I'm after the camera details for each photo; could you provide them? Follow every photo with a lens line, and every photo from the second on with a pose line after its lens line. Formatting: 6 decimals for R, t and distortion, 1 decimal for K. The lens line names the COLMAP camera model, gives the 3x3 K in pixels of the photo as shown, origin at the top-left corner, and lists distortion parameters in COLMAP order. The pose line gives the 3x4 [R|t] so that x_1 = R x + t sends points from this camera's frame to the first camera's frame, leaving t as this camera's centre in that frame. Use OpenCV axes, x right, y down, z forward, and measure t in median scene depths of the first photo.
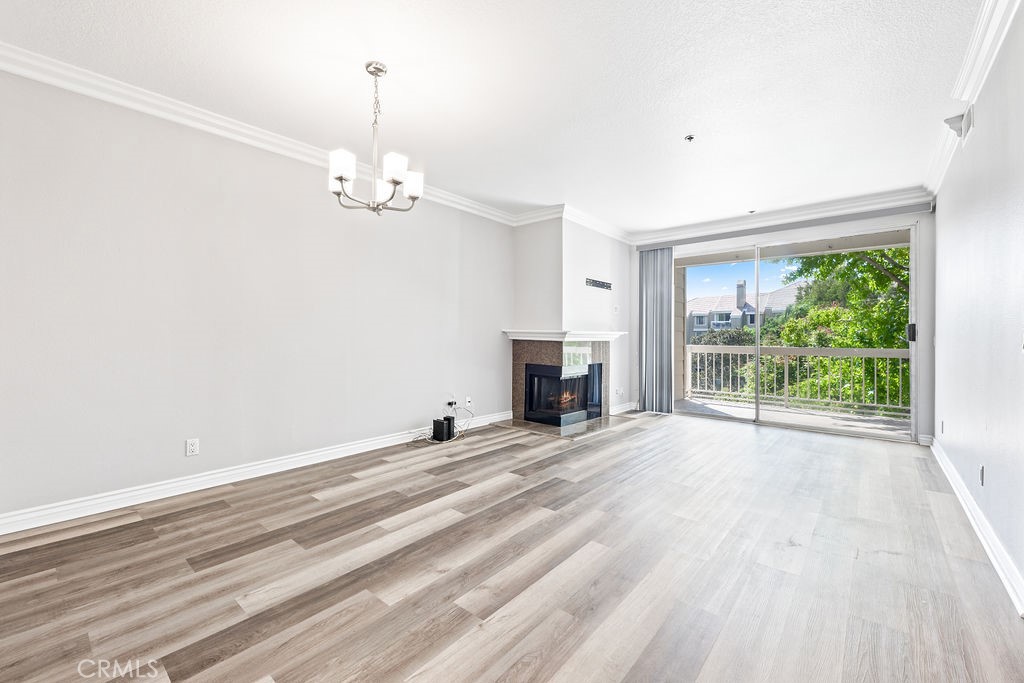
lens RADIAL K [[415.5, 0, 503.4], [0, 415.5, 339.7], [0, 0, 1]] dist [-0.000034, -0.002364]
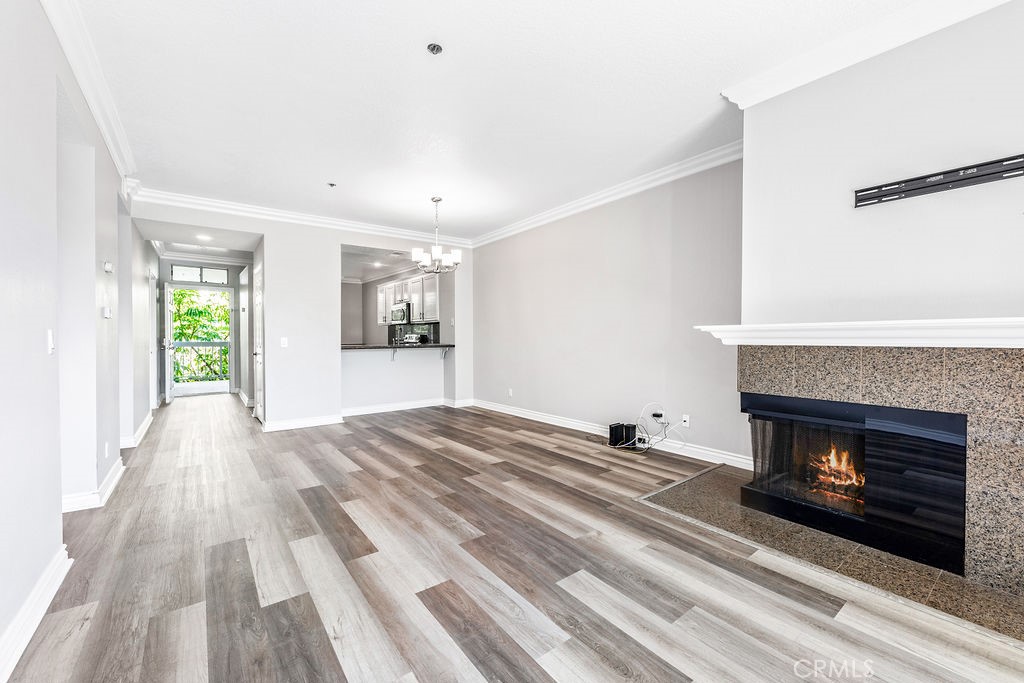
lens RADIAL K [[415.5, 0, 516.3], [0, 415.5, 340.0], [0, 0, 1]] dist [-0.000034, -0.002364]
pose [[-0.190352, 0.003605, -0.981709, 1.019506], [-0.002684, 0.999988, 0.004193, -0.005719], [0.981712, 0.003433, -0.190340, 1.162450]]
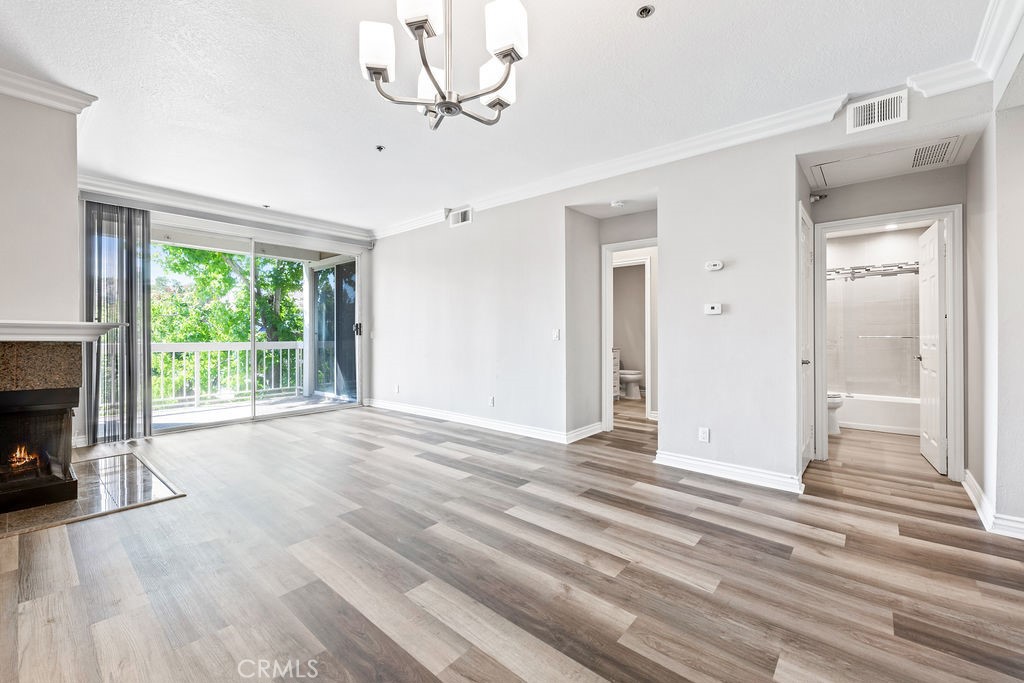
lens RADIAL K [[415.5, 0, 505.4], [0, 415.5, 335.2], [0, 0, 1]] dist [-0.000034, -0.002364]
pose [[-0.002723, -0.005899, 0.999979, -0.583824], [0.006267, 0.999963, 0.005916, -0.006159], [-0.999977, 0.006283, -0.002686, 0.622612]]
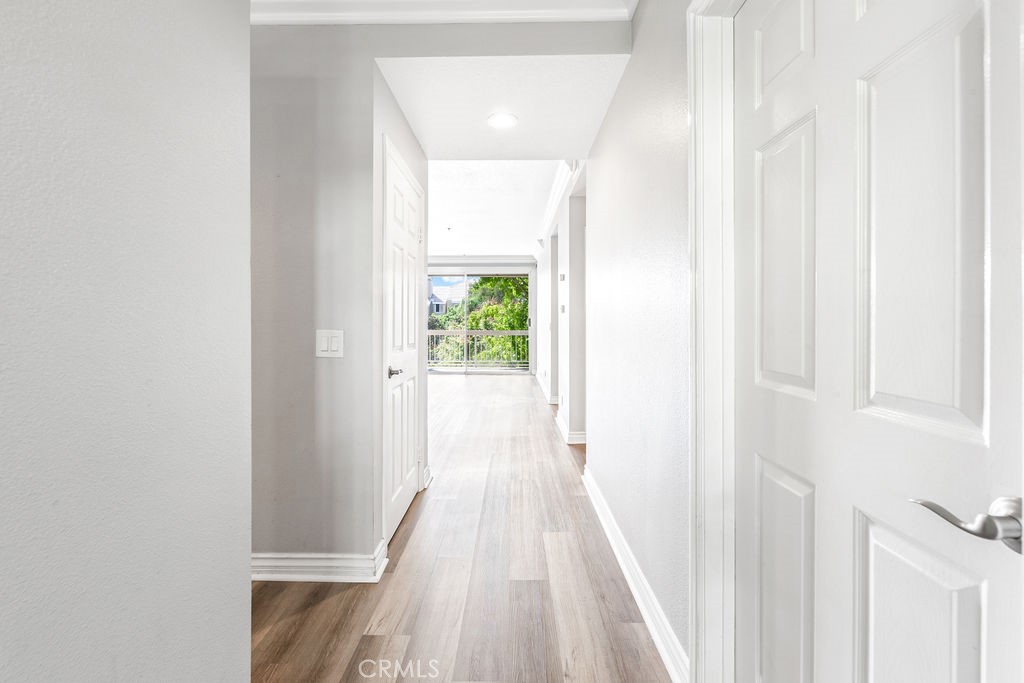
lens RADIAL K [[415.5, 0, 506.8], [0, 415.5, 337.0], [0, 0, 1]] dist [-0.000034, -0.002364]
pose [[0.757017, -0.022874, 0.652995, -0.630152], [0.004772, 0.999554, 0.029481, -0.007923], [-0.653378, -0.019202, 0.756788, -0.686586]]
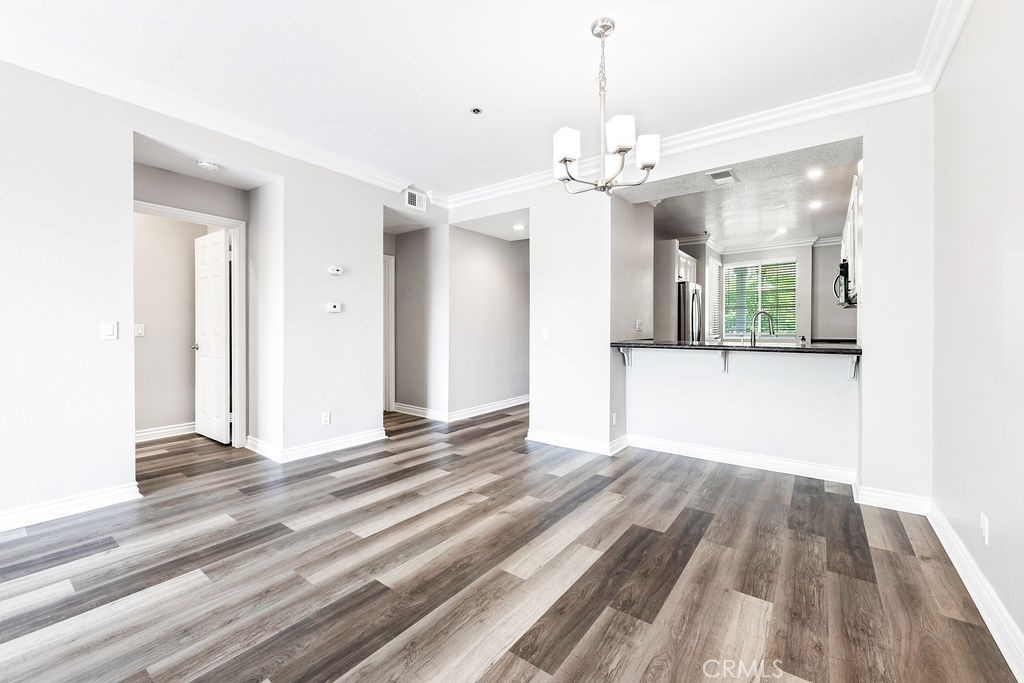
lens RADIAL K [[415.5, 0, 510.4], [0, 415.5, 330.8], [0, 0, 1]] dist [-0.000034, -0.002364]
pose [[-0.996323, -0.010368, -0.085052, -0.028472], [-0.011499, 0.999852, 0.012822, -0.014484], [0.084906, 0.013753, -0.996294, 1.253552]]
